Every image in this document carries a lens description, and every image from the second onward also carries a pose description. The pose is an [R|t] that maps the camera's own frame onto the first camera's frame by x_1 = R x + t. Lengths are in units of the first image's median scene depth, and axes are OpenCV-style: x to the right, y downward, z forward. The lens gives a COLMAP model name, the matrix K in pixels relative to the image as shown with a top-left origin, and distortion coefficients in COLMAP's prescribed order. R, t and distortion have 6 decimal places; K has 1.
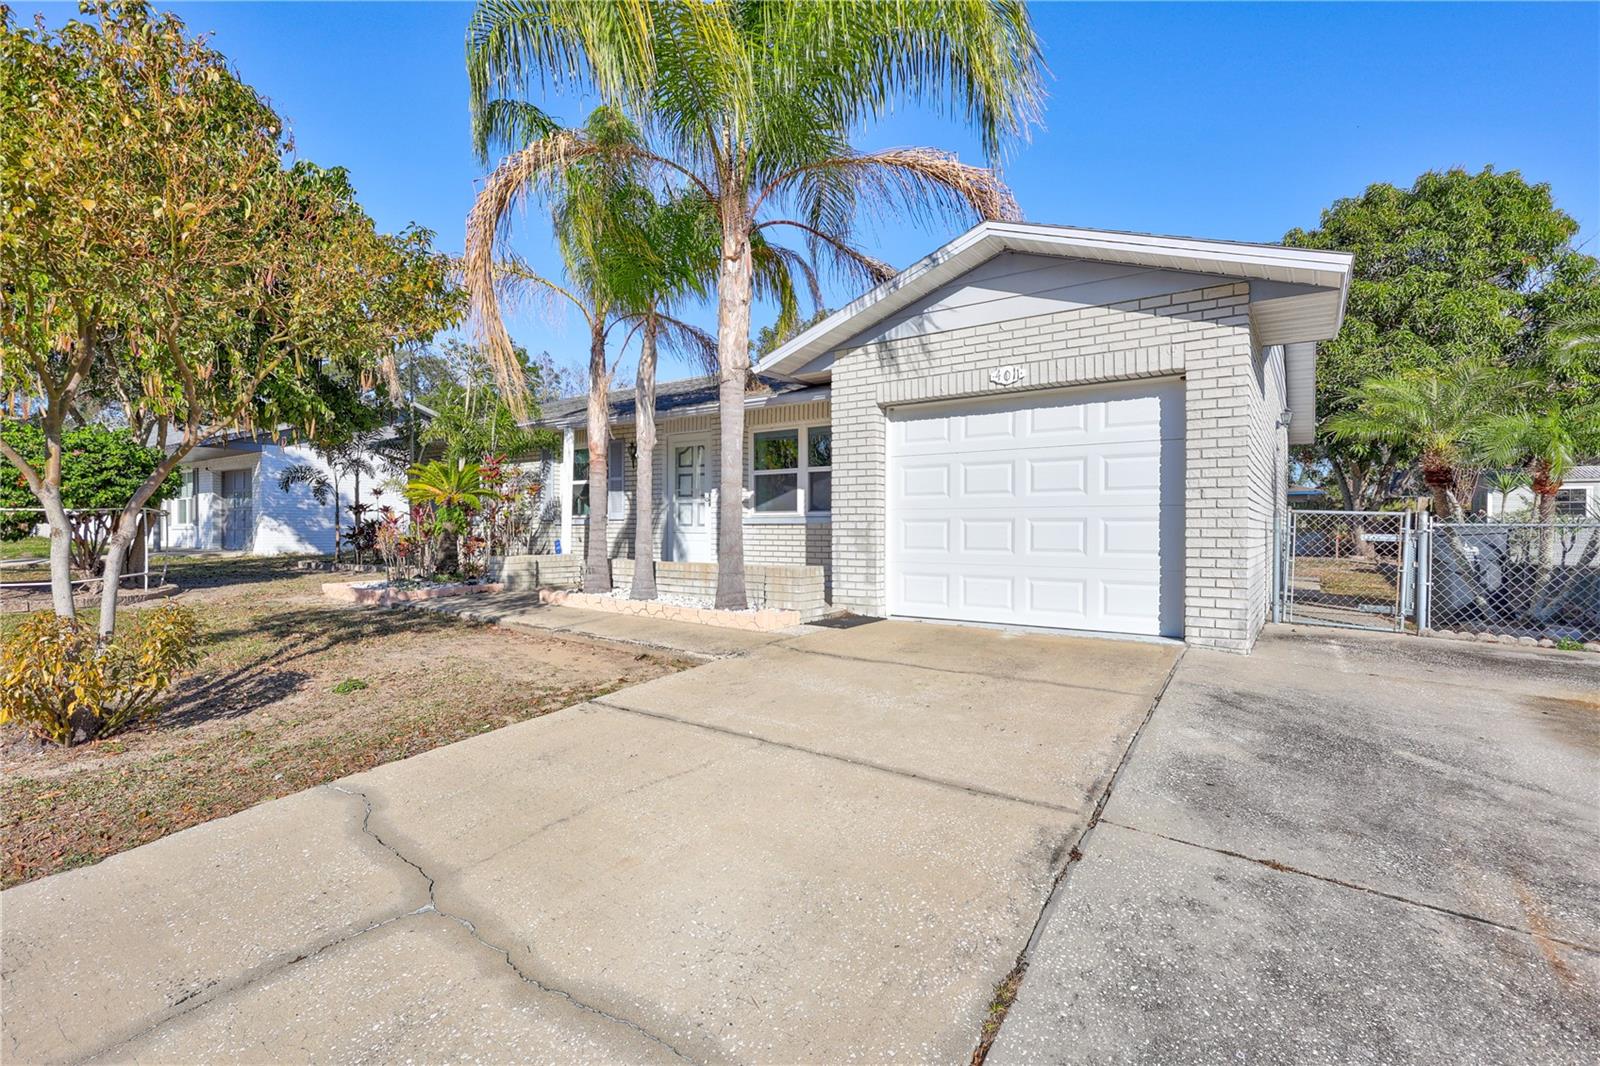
lens RADIAL K [[742.3, 0, 801.3], [0, 742.3, 533.3], [0, 0, 1]] dist [0.005718, -0.002327]
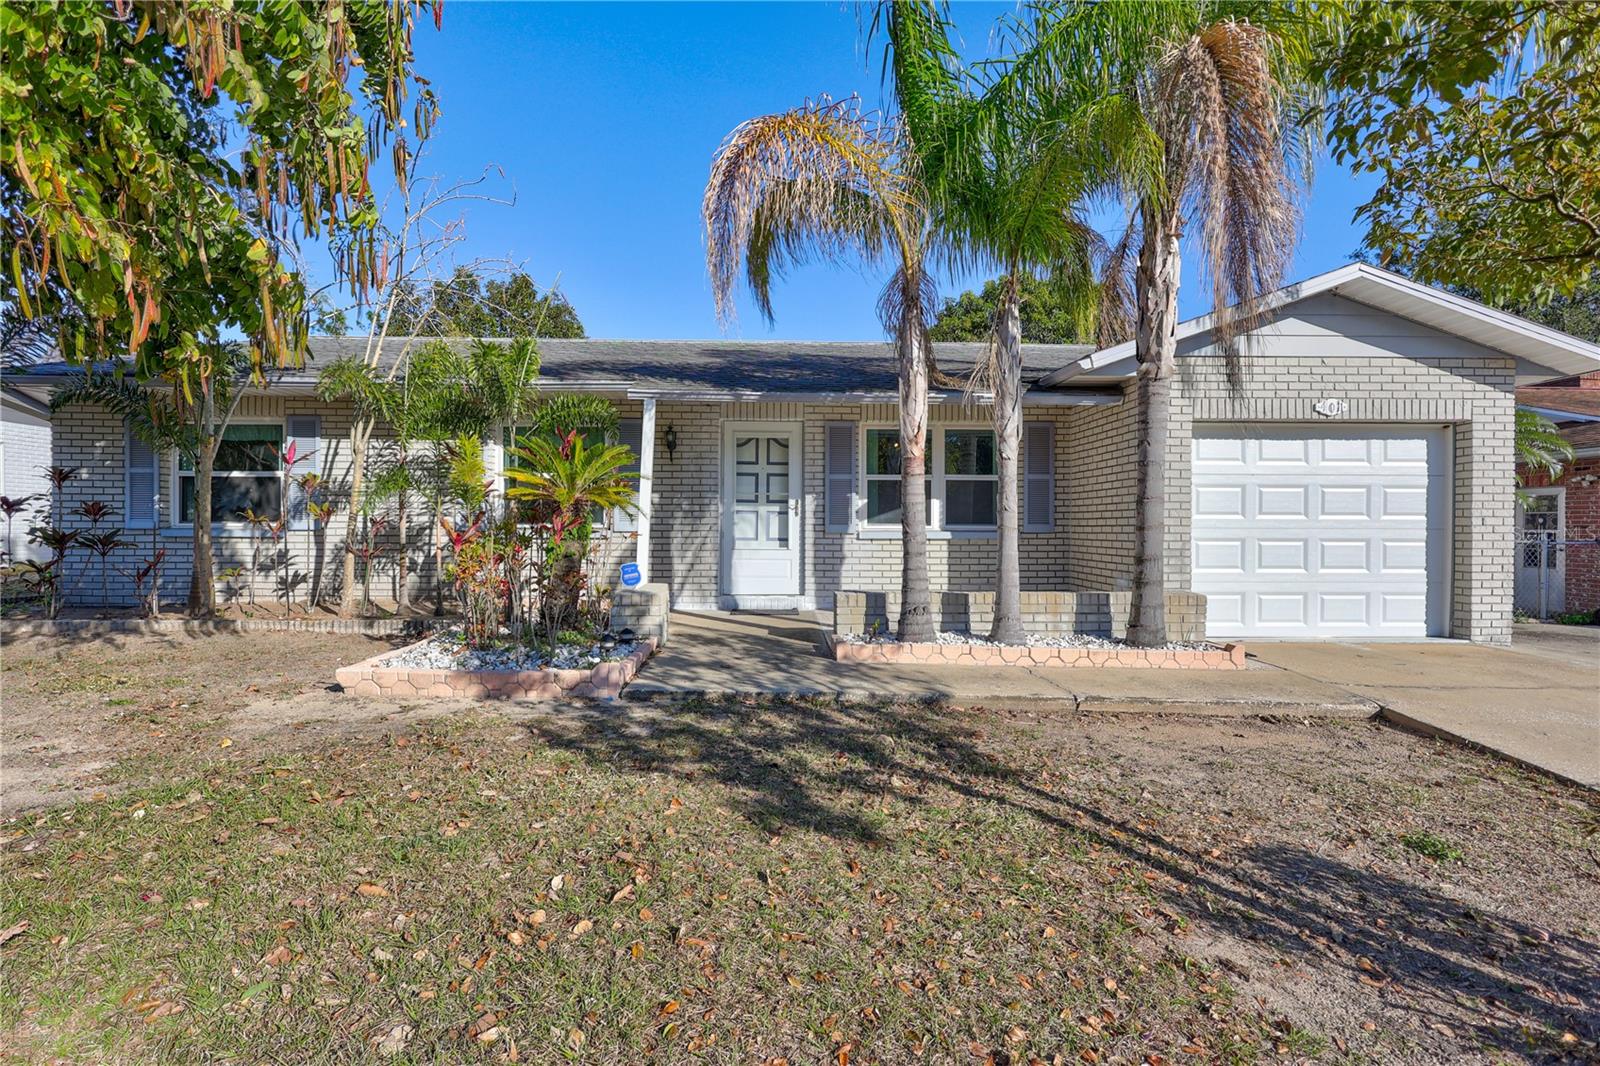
lens RADIAL K [[742.3, 0, 800.5], [0, 742.3, 529.1], [0, 0, 1]] dist [0.005718, -0.002327]
pose [[0.798955, -0.000677, 0.601390, -0.660953], [0.002013, 0.999997, -0.001549, -0.023314], [-0.601387, 0.002449, 0.798954, 0.398247]]
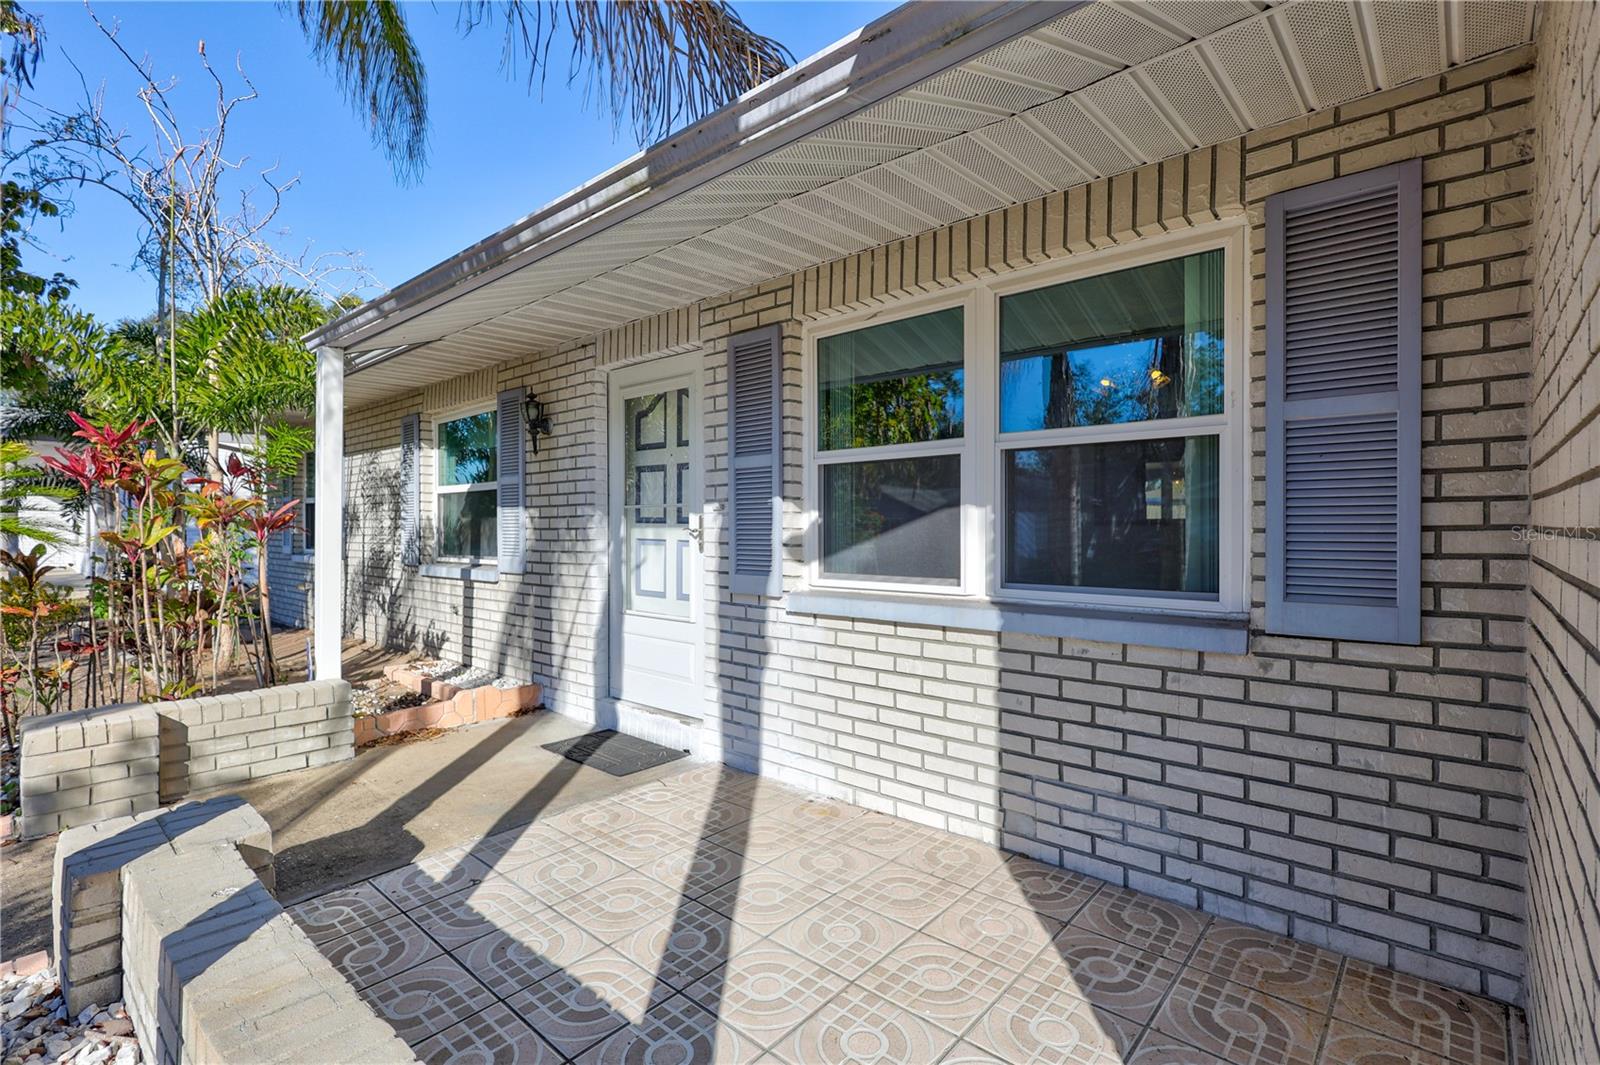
lens RADIAL K [[742.3, 0, 802.9], [0, 742.3, 538.0], [0, 0, 1]] dist [0.005718, -0.002327]
pose [[0.994760, -0.000041, -0.102236, -0.038525], [0.000309, 0.999997, 0.002608, -0.048562], [0.102236, -0.002626, 0.994757, 0.705582]]
